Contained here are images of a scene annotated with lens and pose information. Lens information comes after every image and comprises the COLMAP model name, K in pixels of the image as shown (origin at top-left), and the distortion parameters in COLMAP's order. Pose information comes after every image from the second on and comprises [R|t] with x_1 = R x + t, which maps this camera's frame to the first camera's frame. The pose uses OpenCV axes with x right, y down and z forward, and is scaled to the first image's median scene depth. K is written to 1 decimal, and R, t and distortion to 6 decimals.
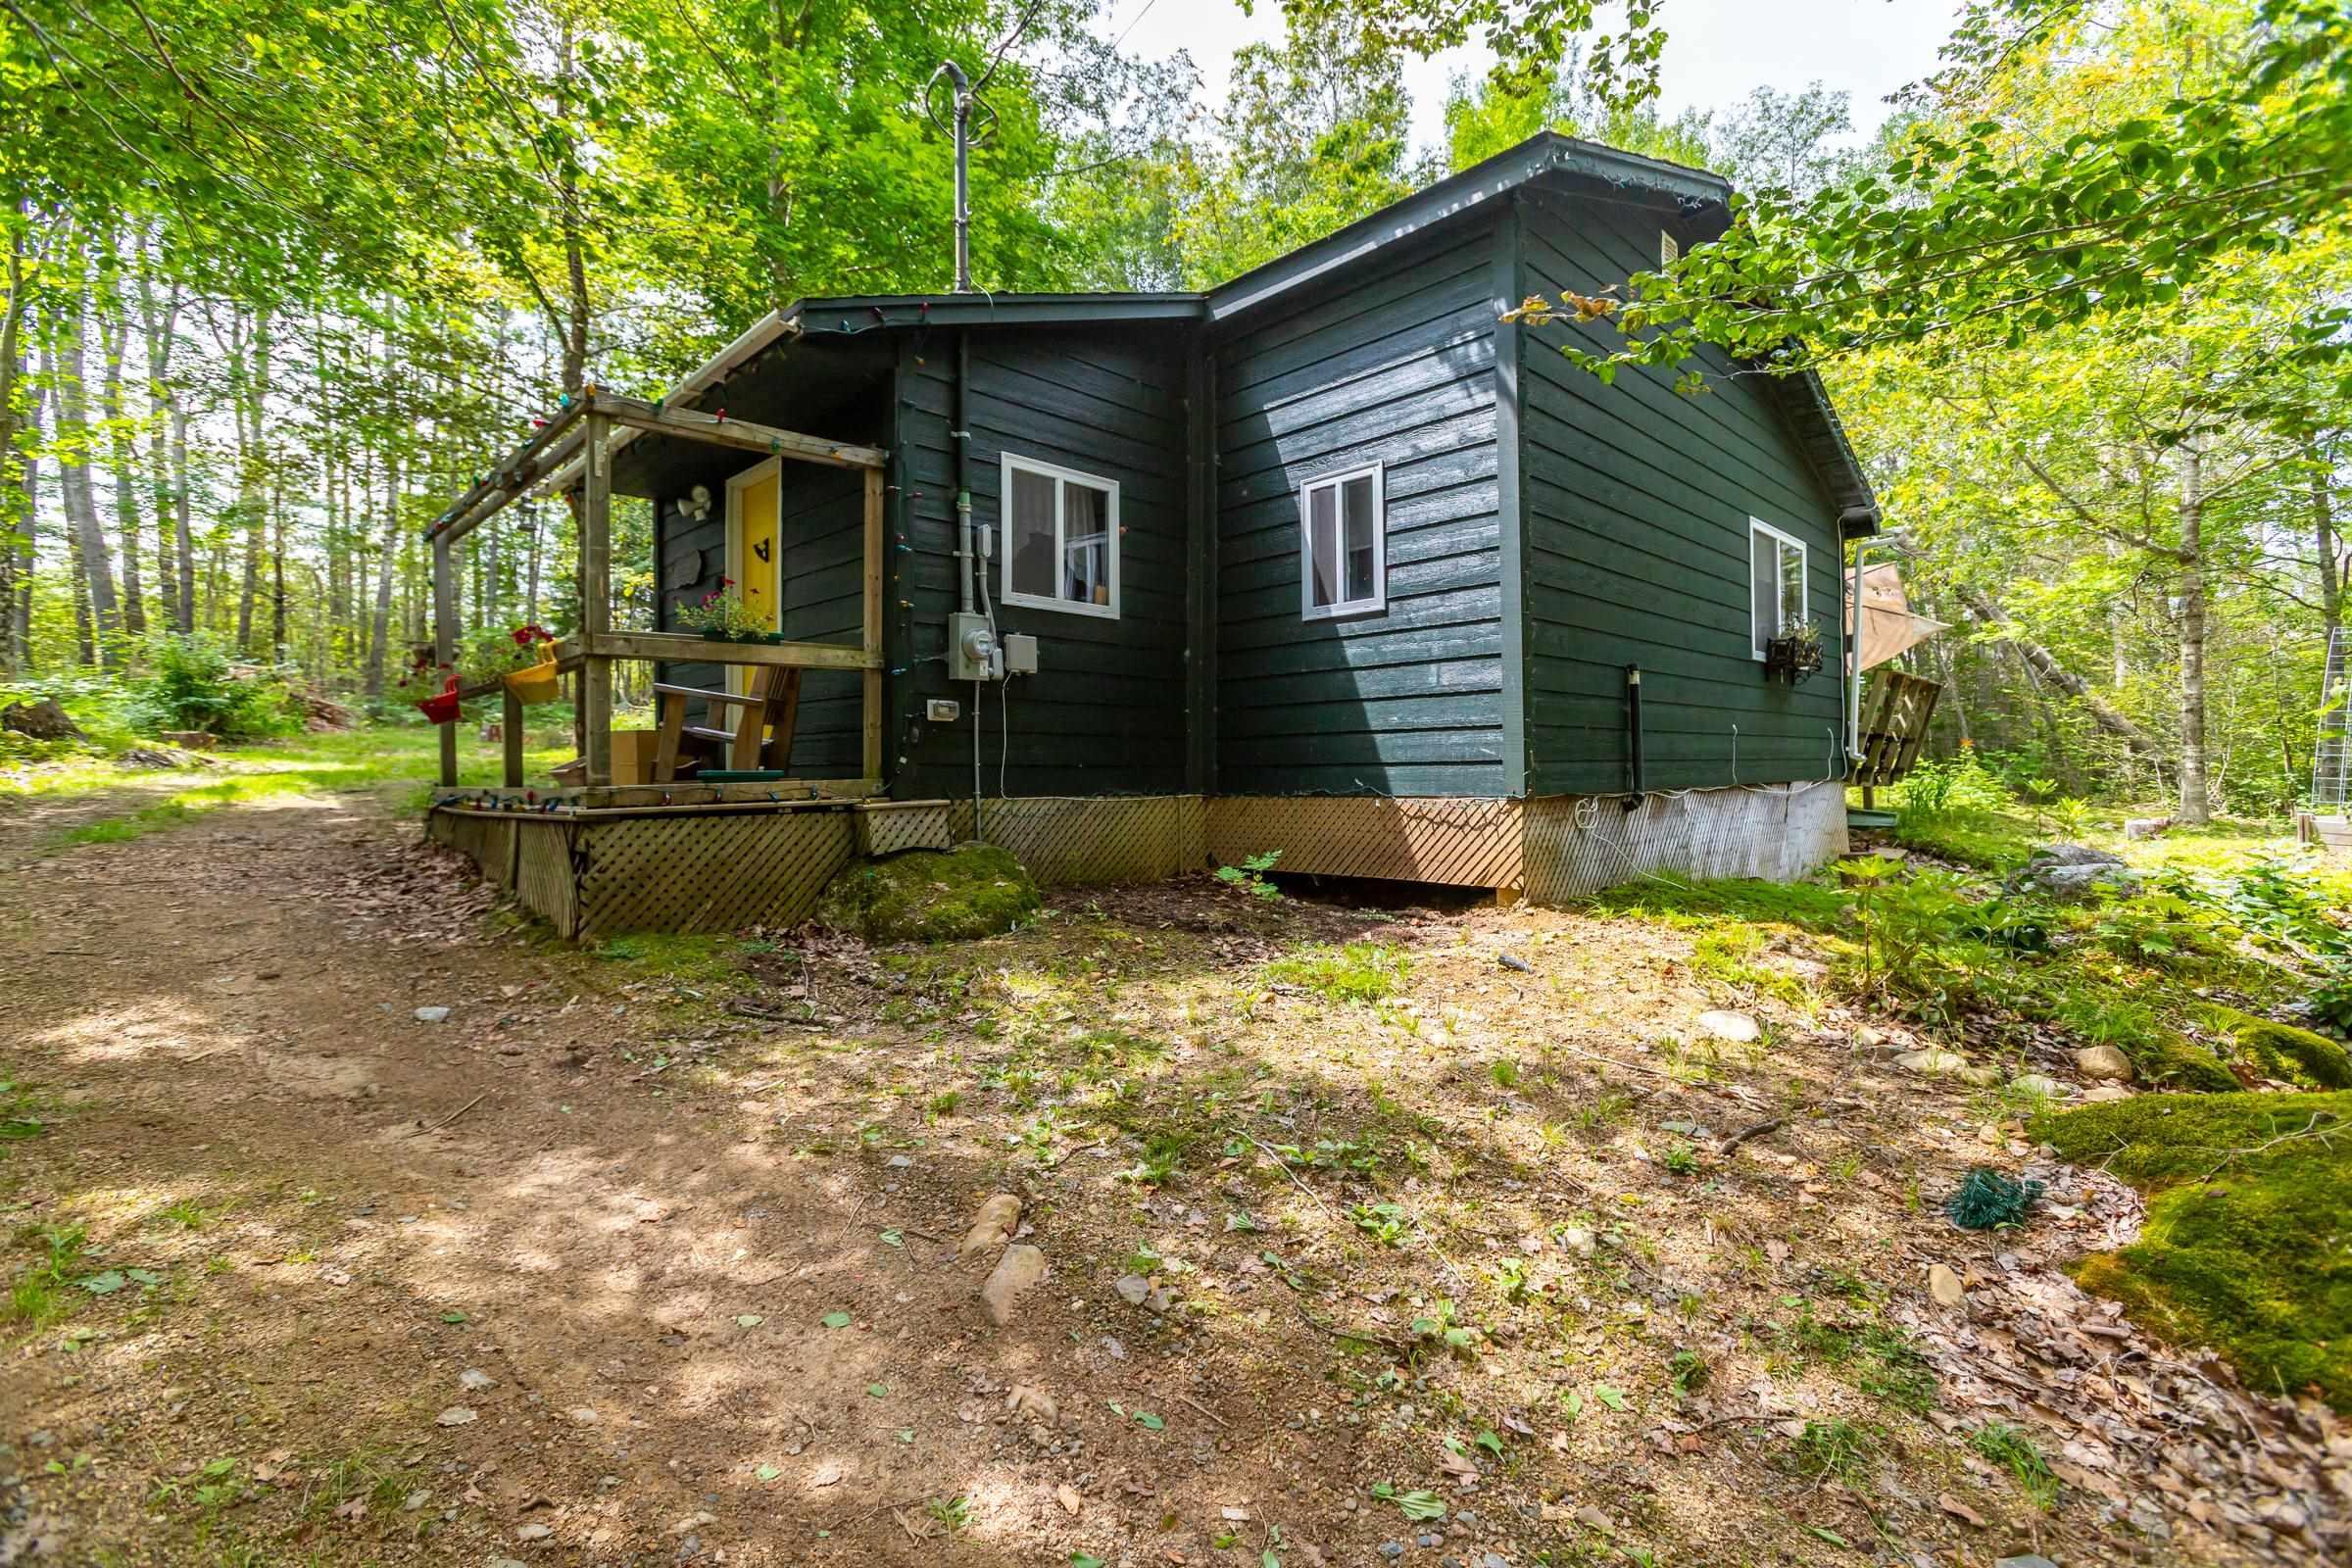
lens RADIAL K [[1051.0, 0, 1173.7], [0, 1051.0, 774.5], [0, 0, 1]] dist [-0.009074, 0.008238]
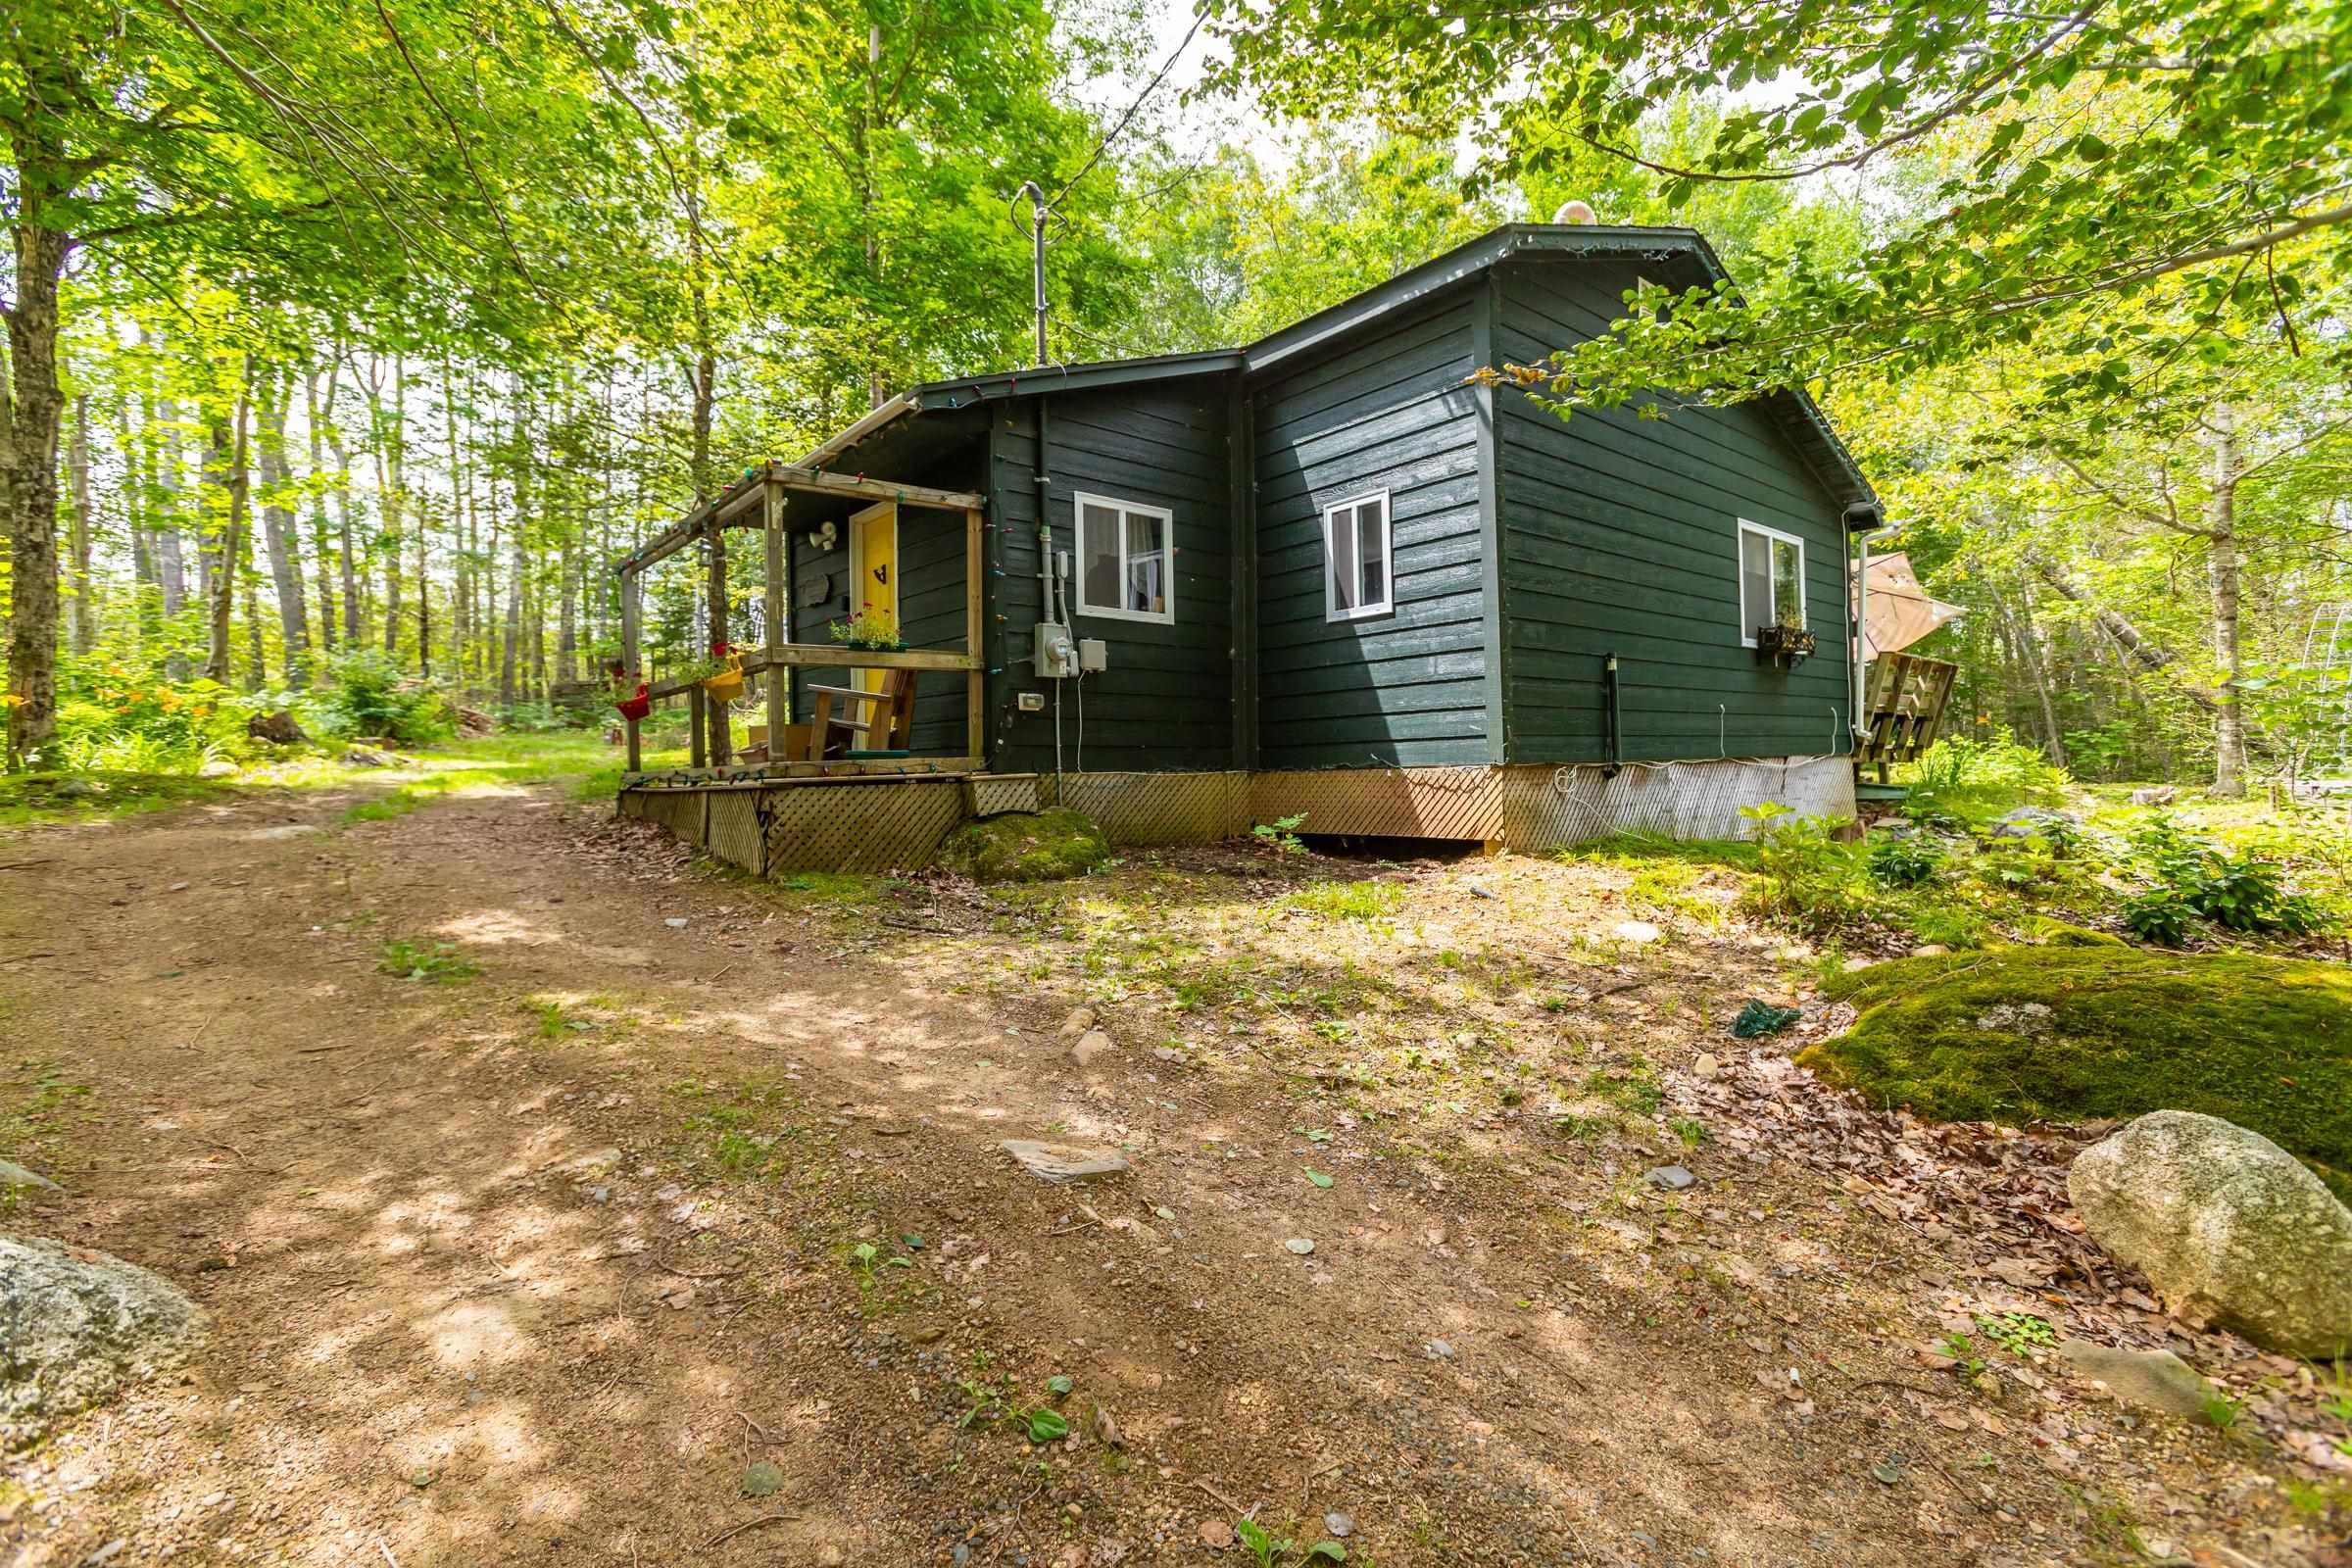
lens RADIAL K [[1051.0, 0, 1172.2], [0, 1051.0, 762.2], [0, 0, 1]] dist [-0.009074, 0.008238]
pose [[0.997332, -0.013723, -0.071699, 0.037056], [0.013102, 0.999873, -0.009122, 0.024632], [0.071815, 0.008158, 0.997385, -0.237524]]
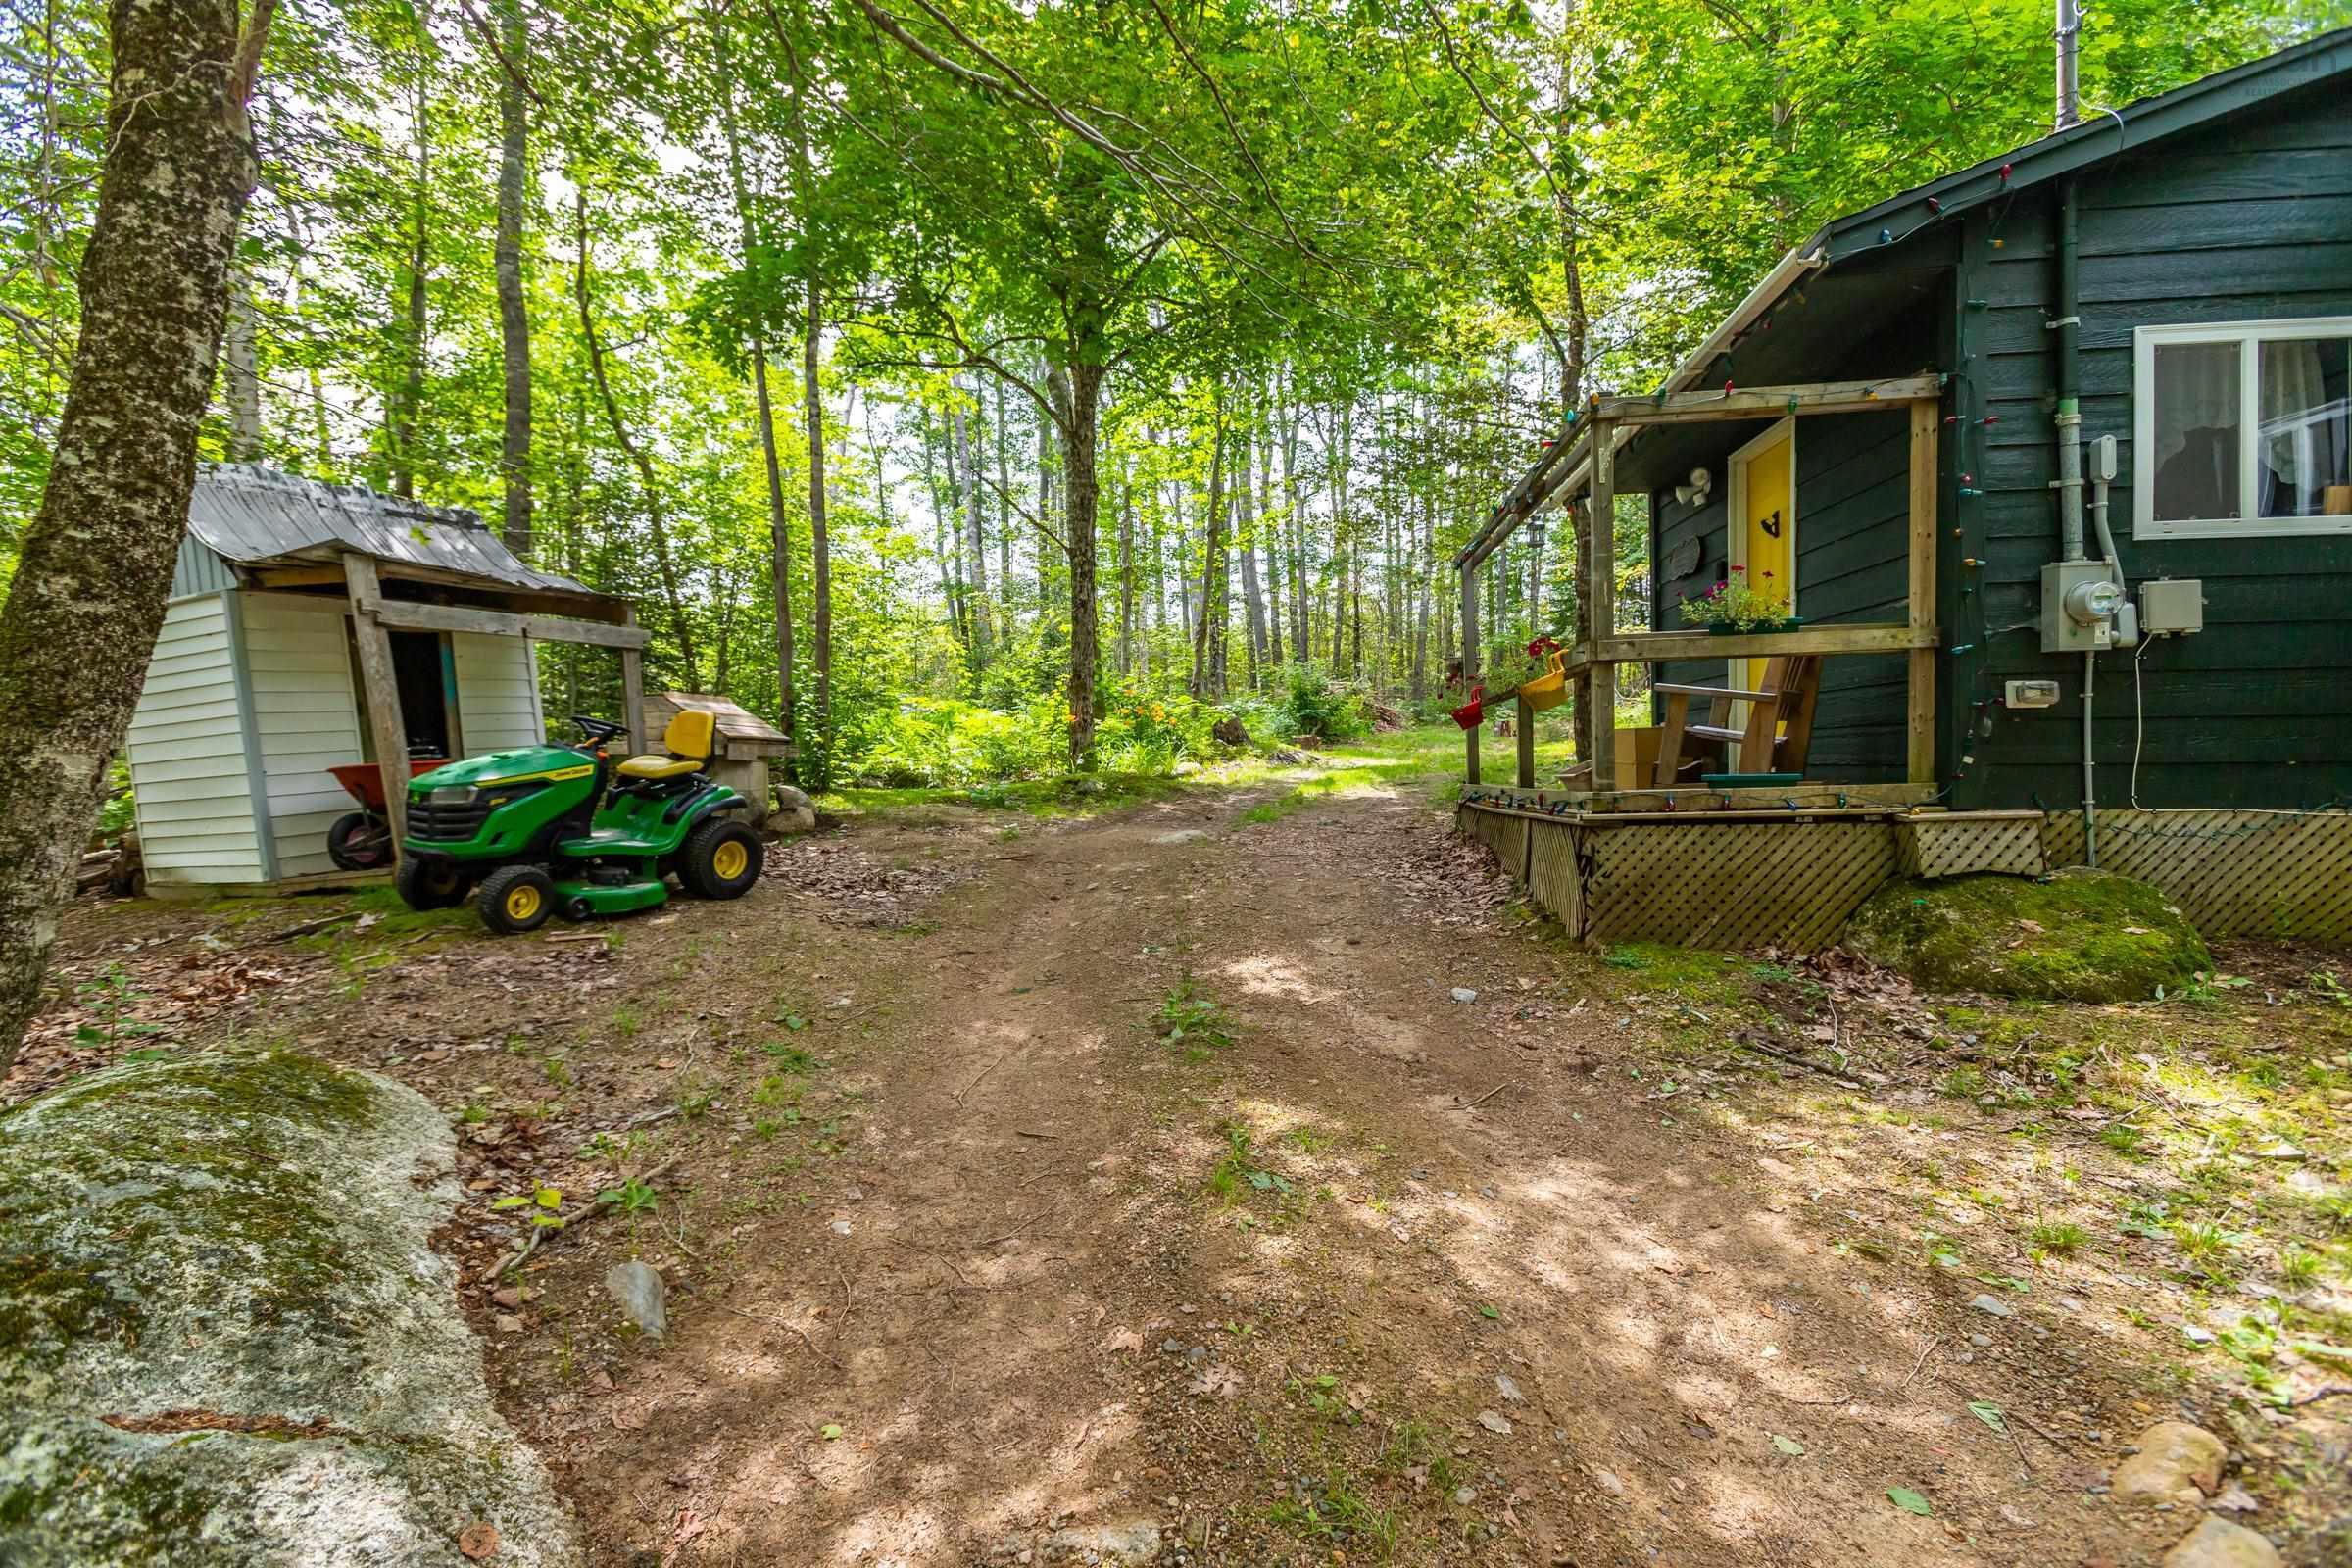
lens RADIAL K [[1051.0, 0, 1160.4], [0, 1051.0, 781.3], [0, 0, 1]] dist [-0.009074, 0.008238]
pose [[0.628256, 0.007809, -0.777968, -0.024038], [0.007031, 0.999852, 0.015714, -0.014312], [0.777975, -0.015343, 0.628108, 0.026824]]
